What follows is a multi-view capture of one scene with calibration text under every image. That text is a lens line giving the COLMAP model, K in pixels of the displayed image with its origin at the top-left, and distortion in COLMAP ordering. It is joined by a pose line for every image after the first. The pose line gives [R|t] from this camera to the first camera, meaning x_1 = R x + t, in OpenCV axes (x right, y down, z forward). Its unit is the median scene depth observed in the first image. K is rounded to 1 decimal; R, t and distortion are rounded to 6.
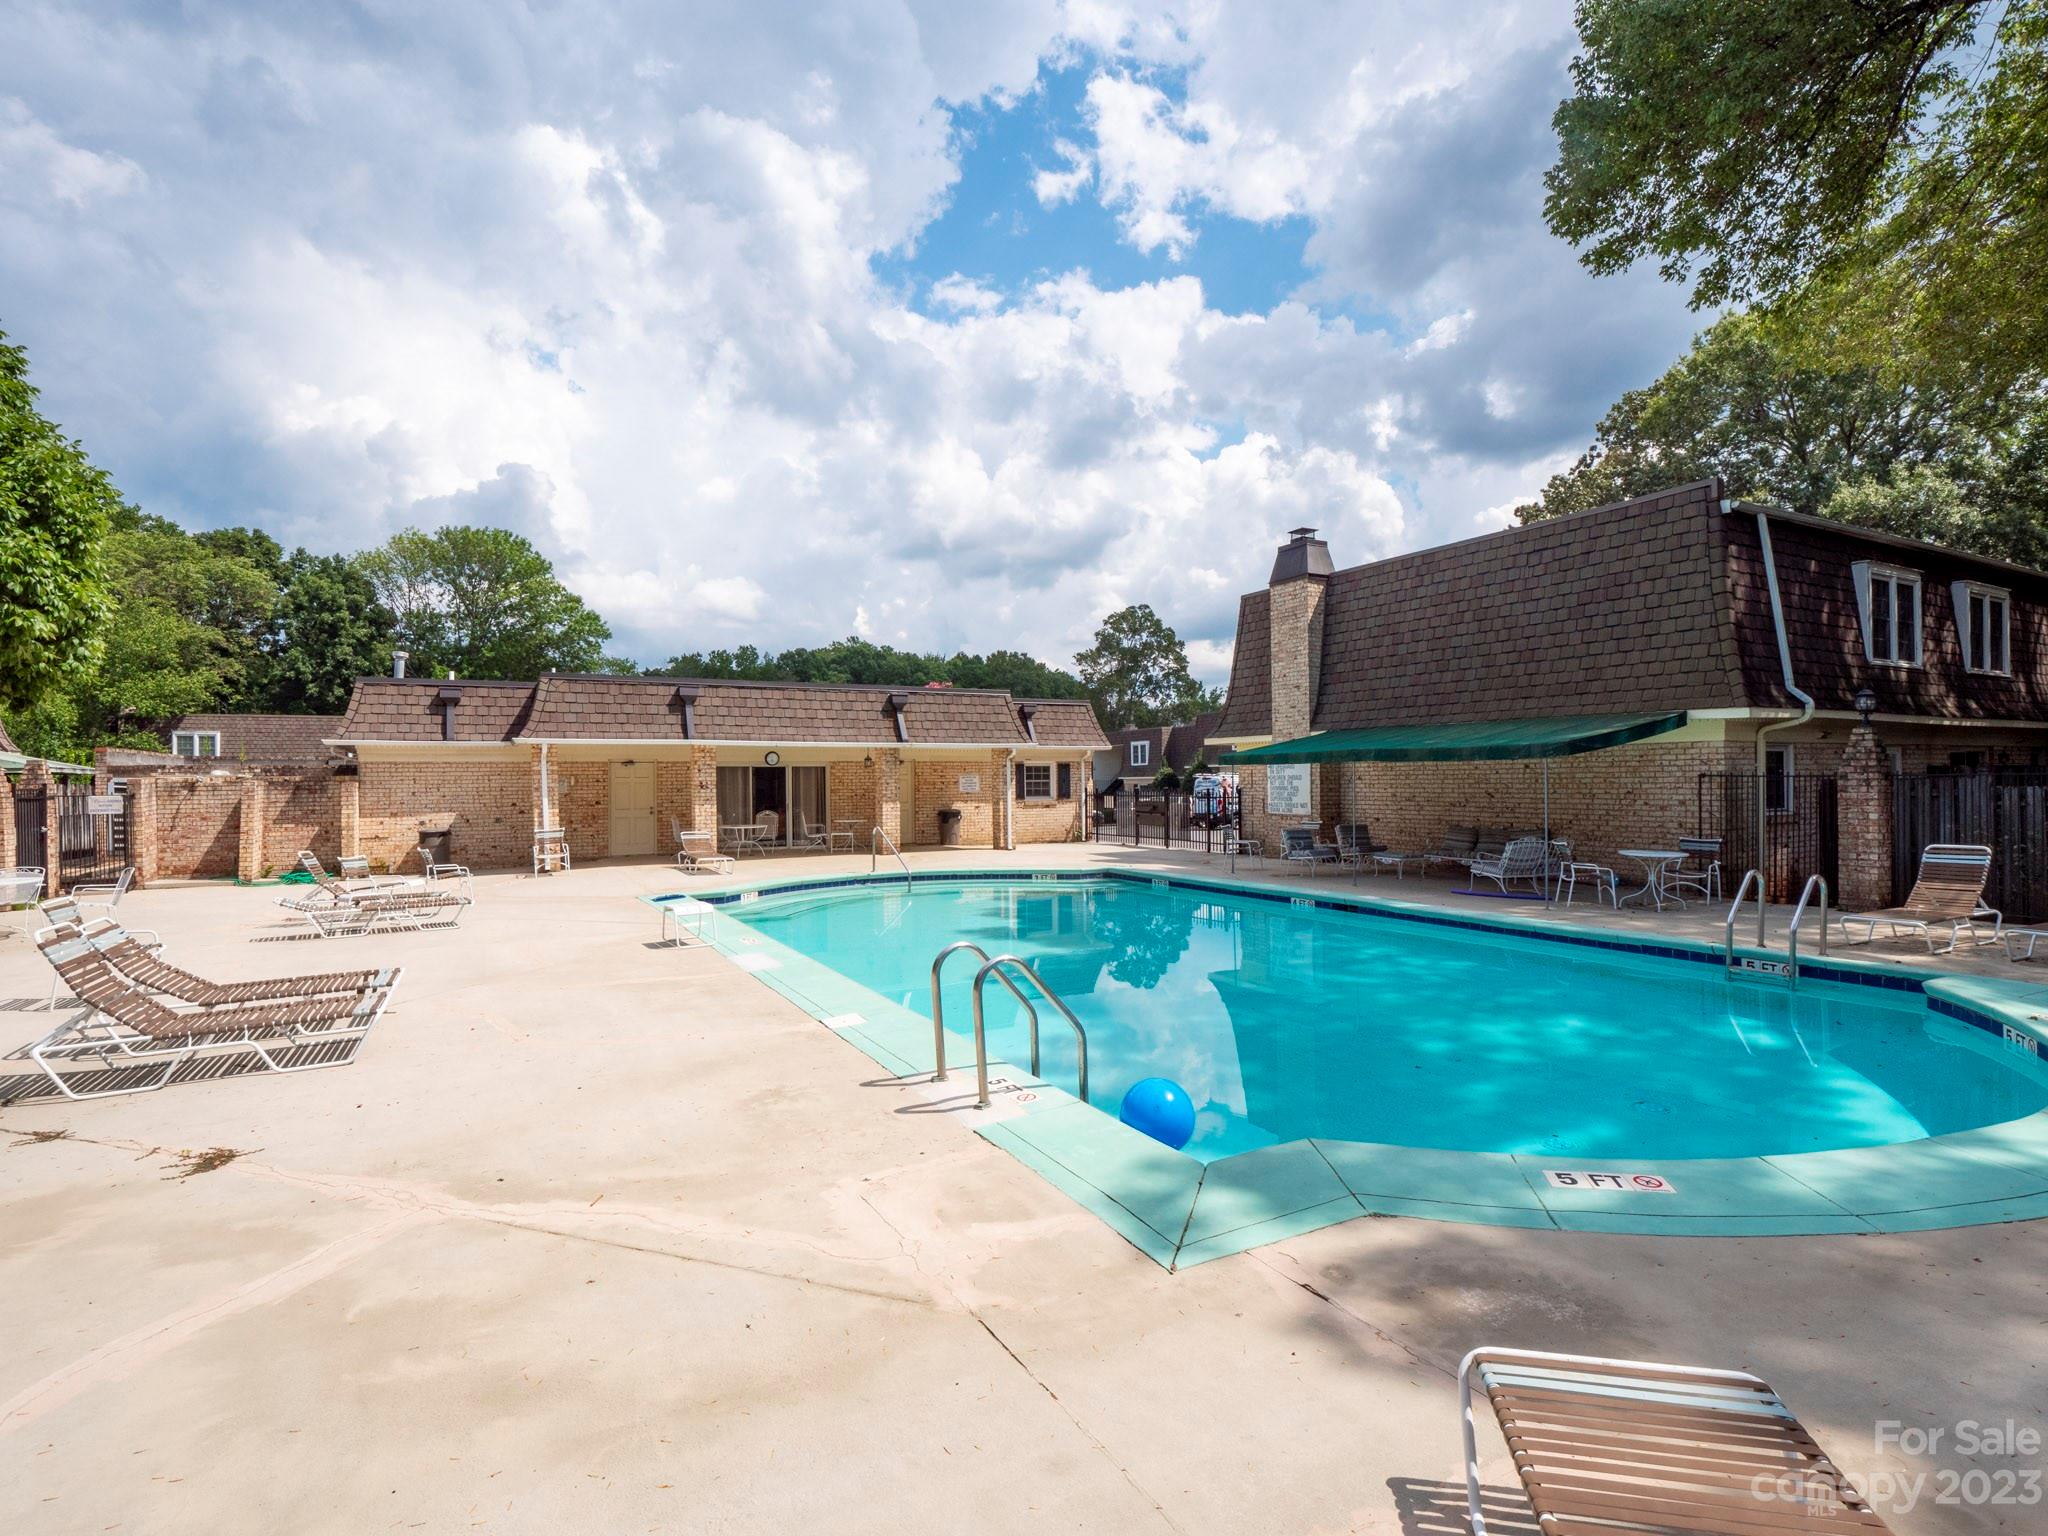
lens RADIAL K [[1017.0, 0, 1024.2], [0, 1017.0, 780.0], [0, 0, 1]] dist [-0.006342, -0.002146]
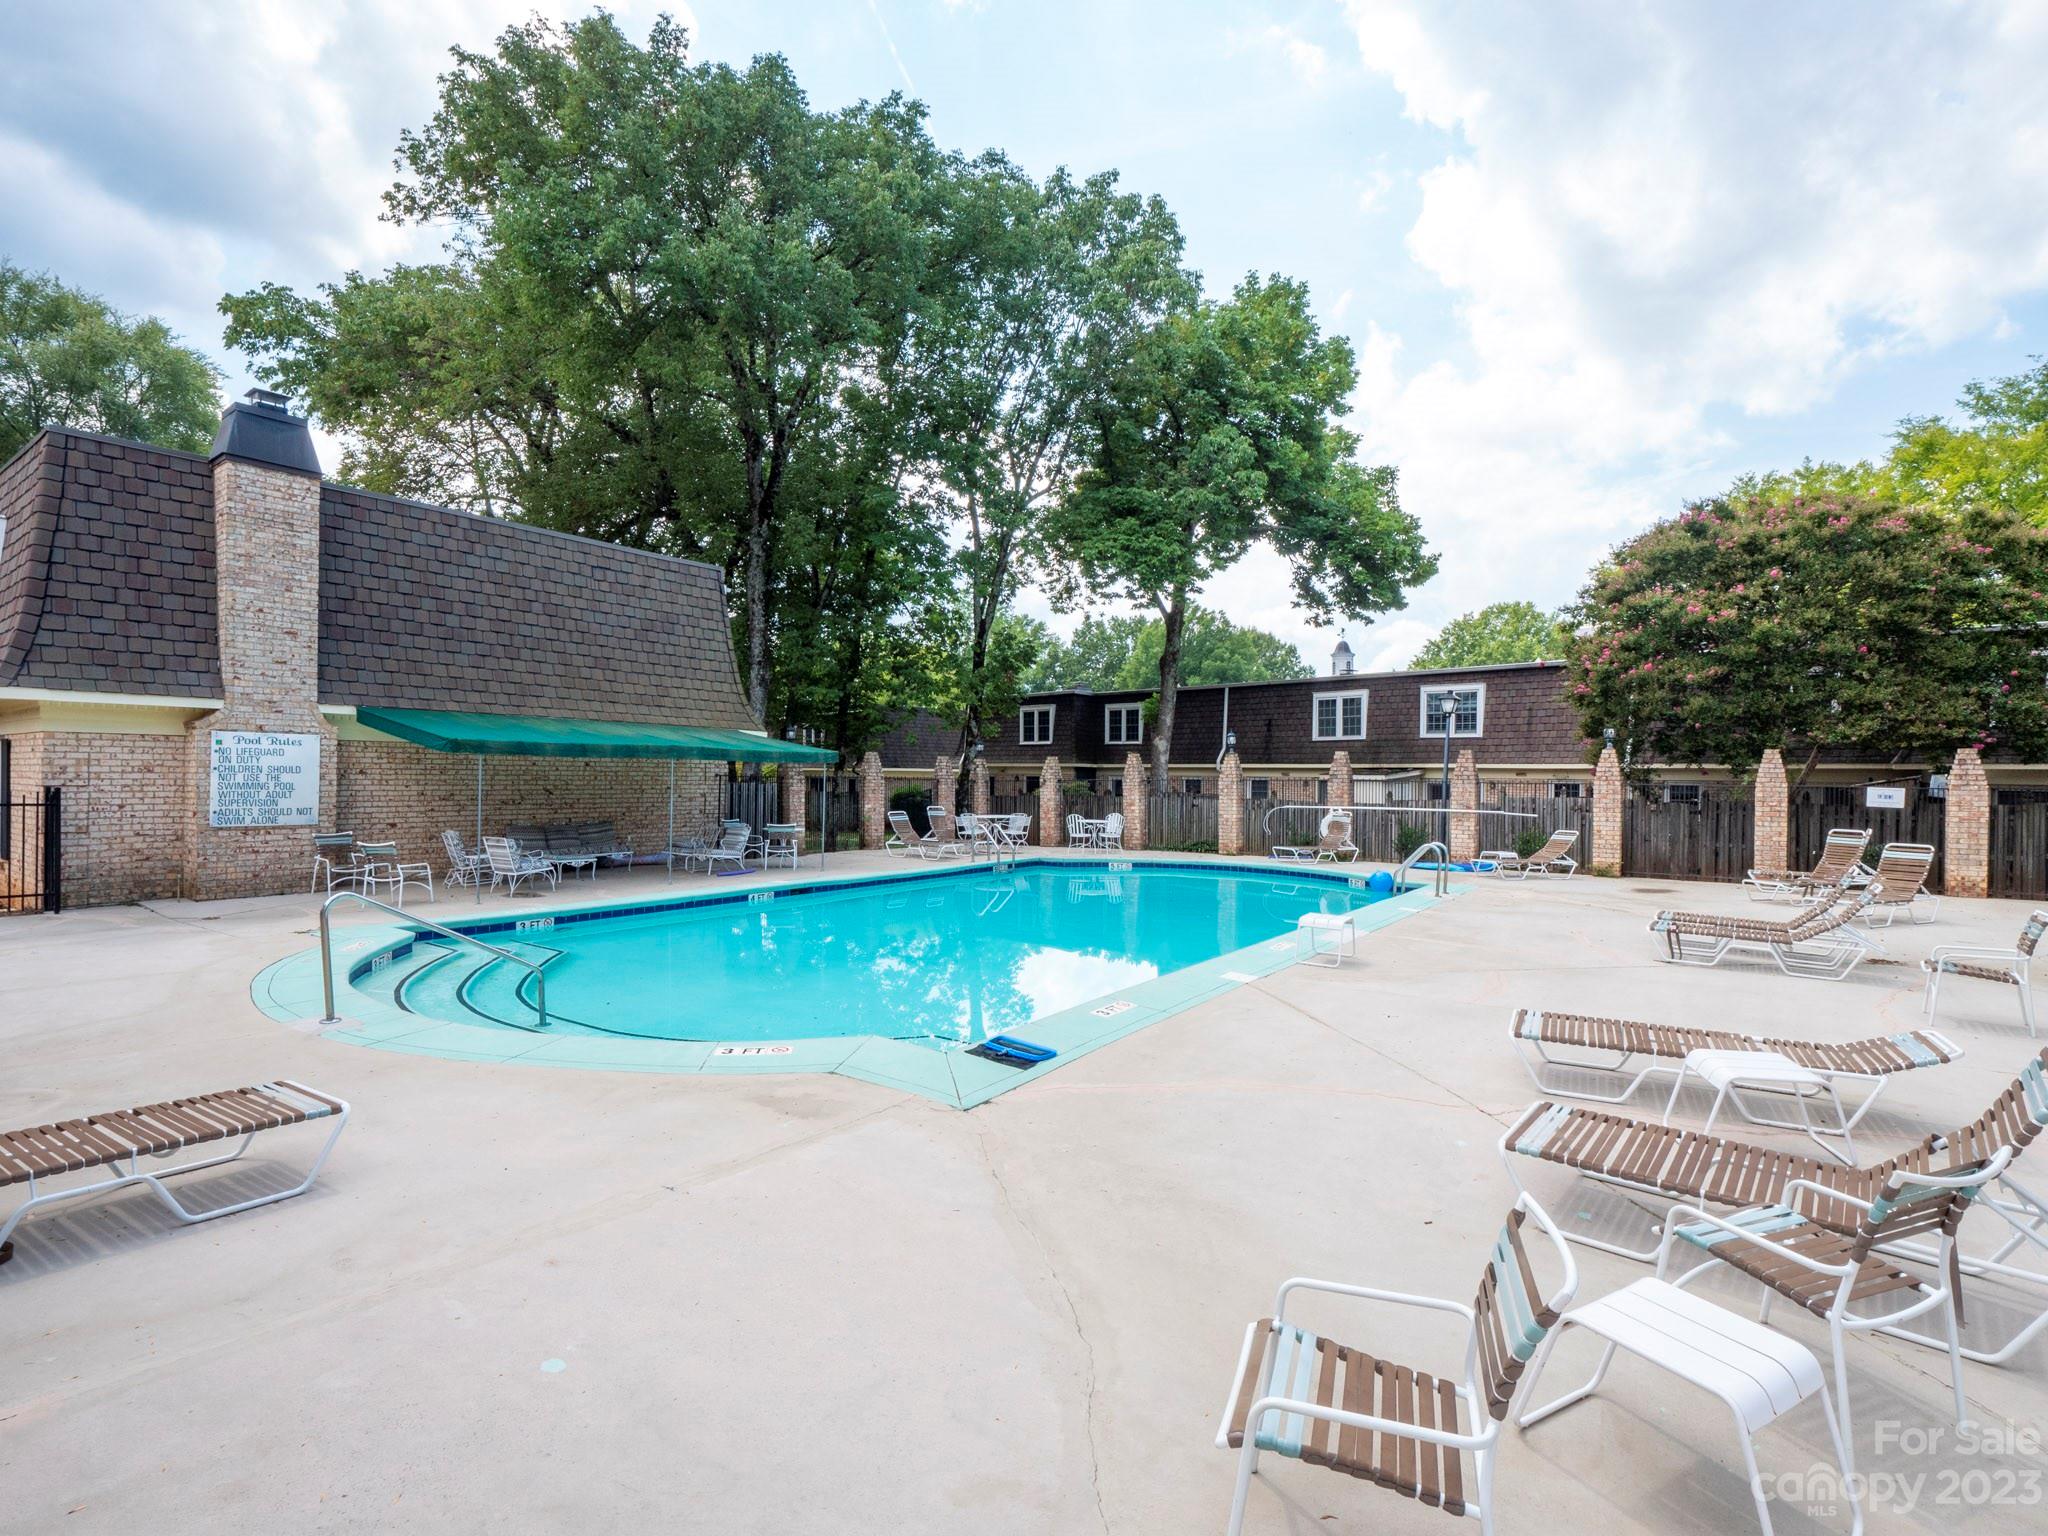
lens RADIAL K [[1017.0, 0, 1024.2], [0, 1017.0, 780.0], [0, 0, 1]] dist [-0.006342, -0.002146]
pose [[-0.456704, -0.000769, 0.889618, -0.660417], [-0.009307, 0.999949, -0.003914, 0.002979], [-0.889570, -0.010067, -0.456688, 1.065286]]
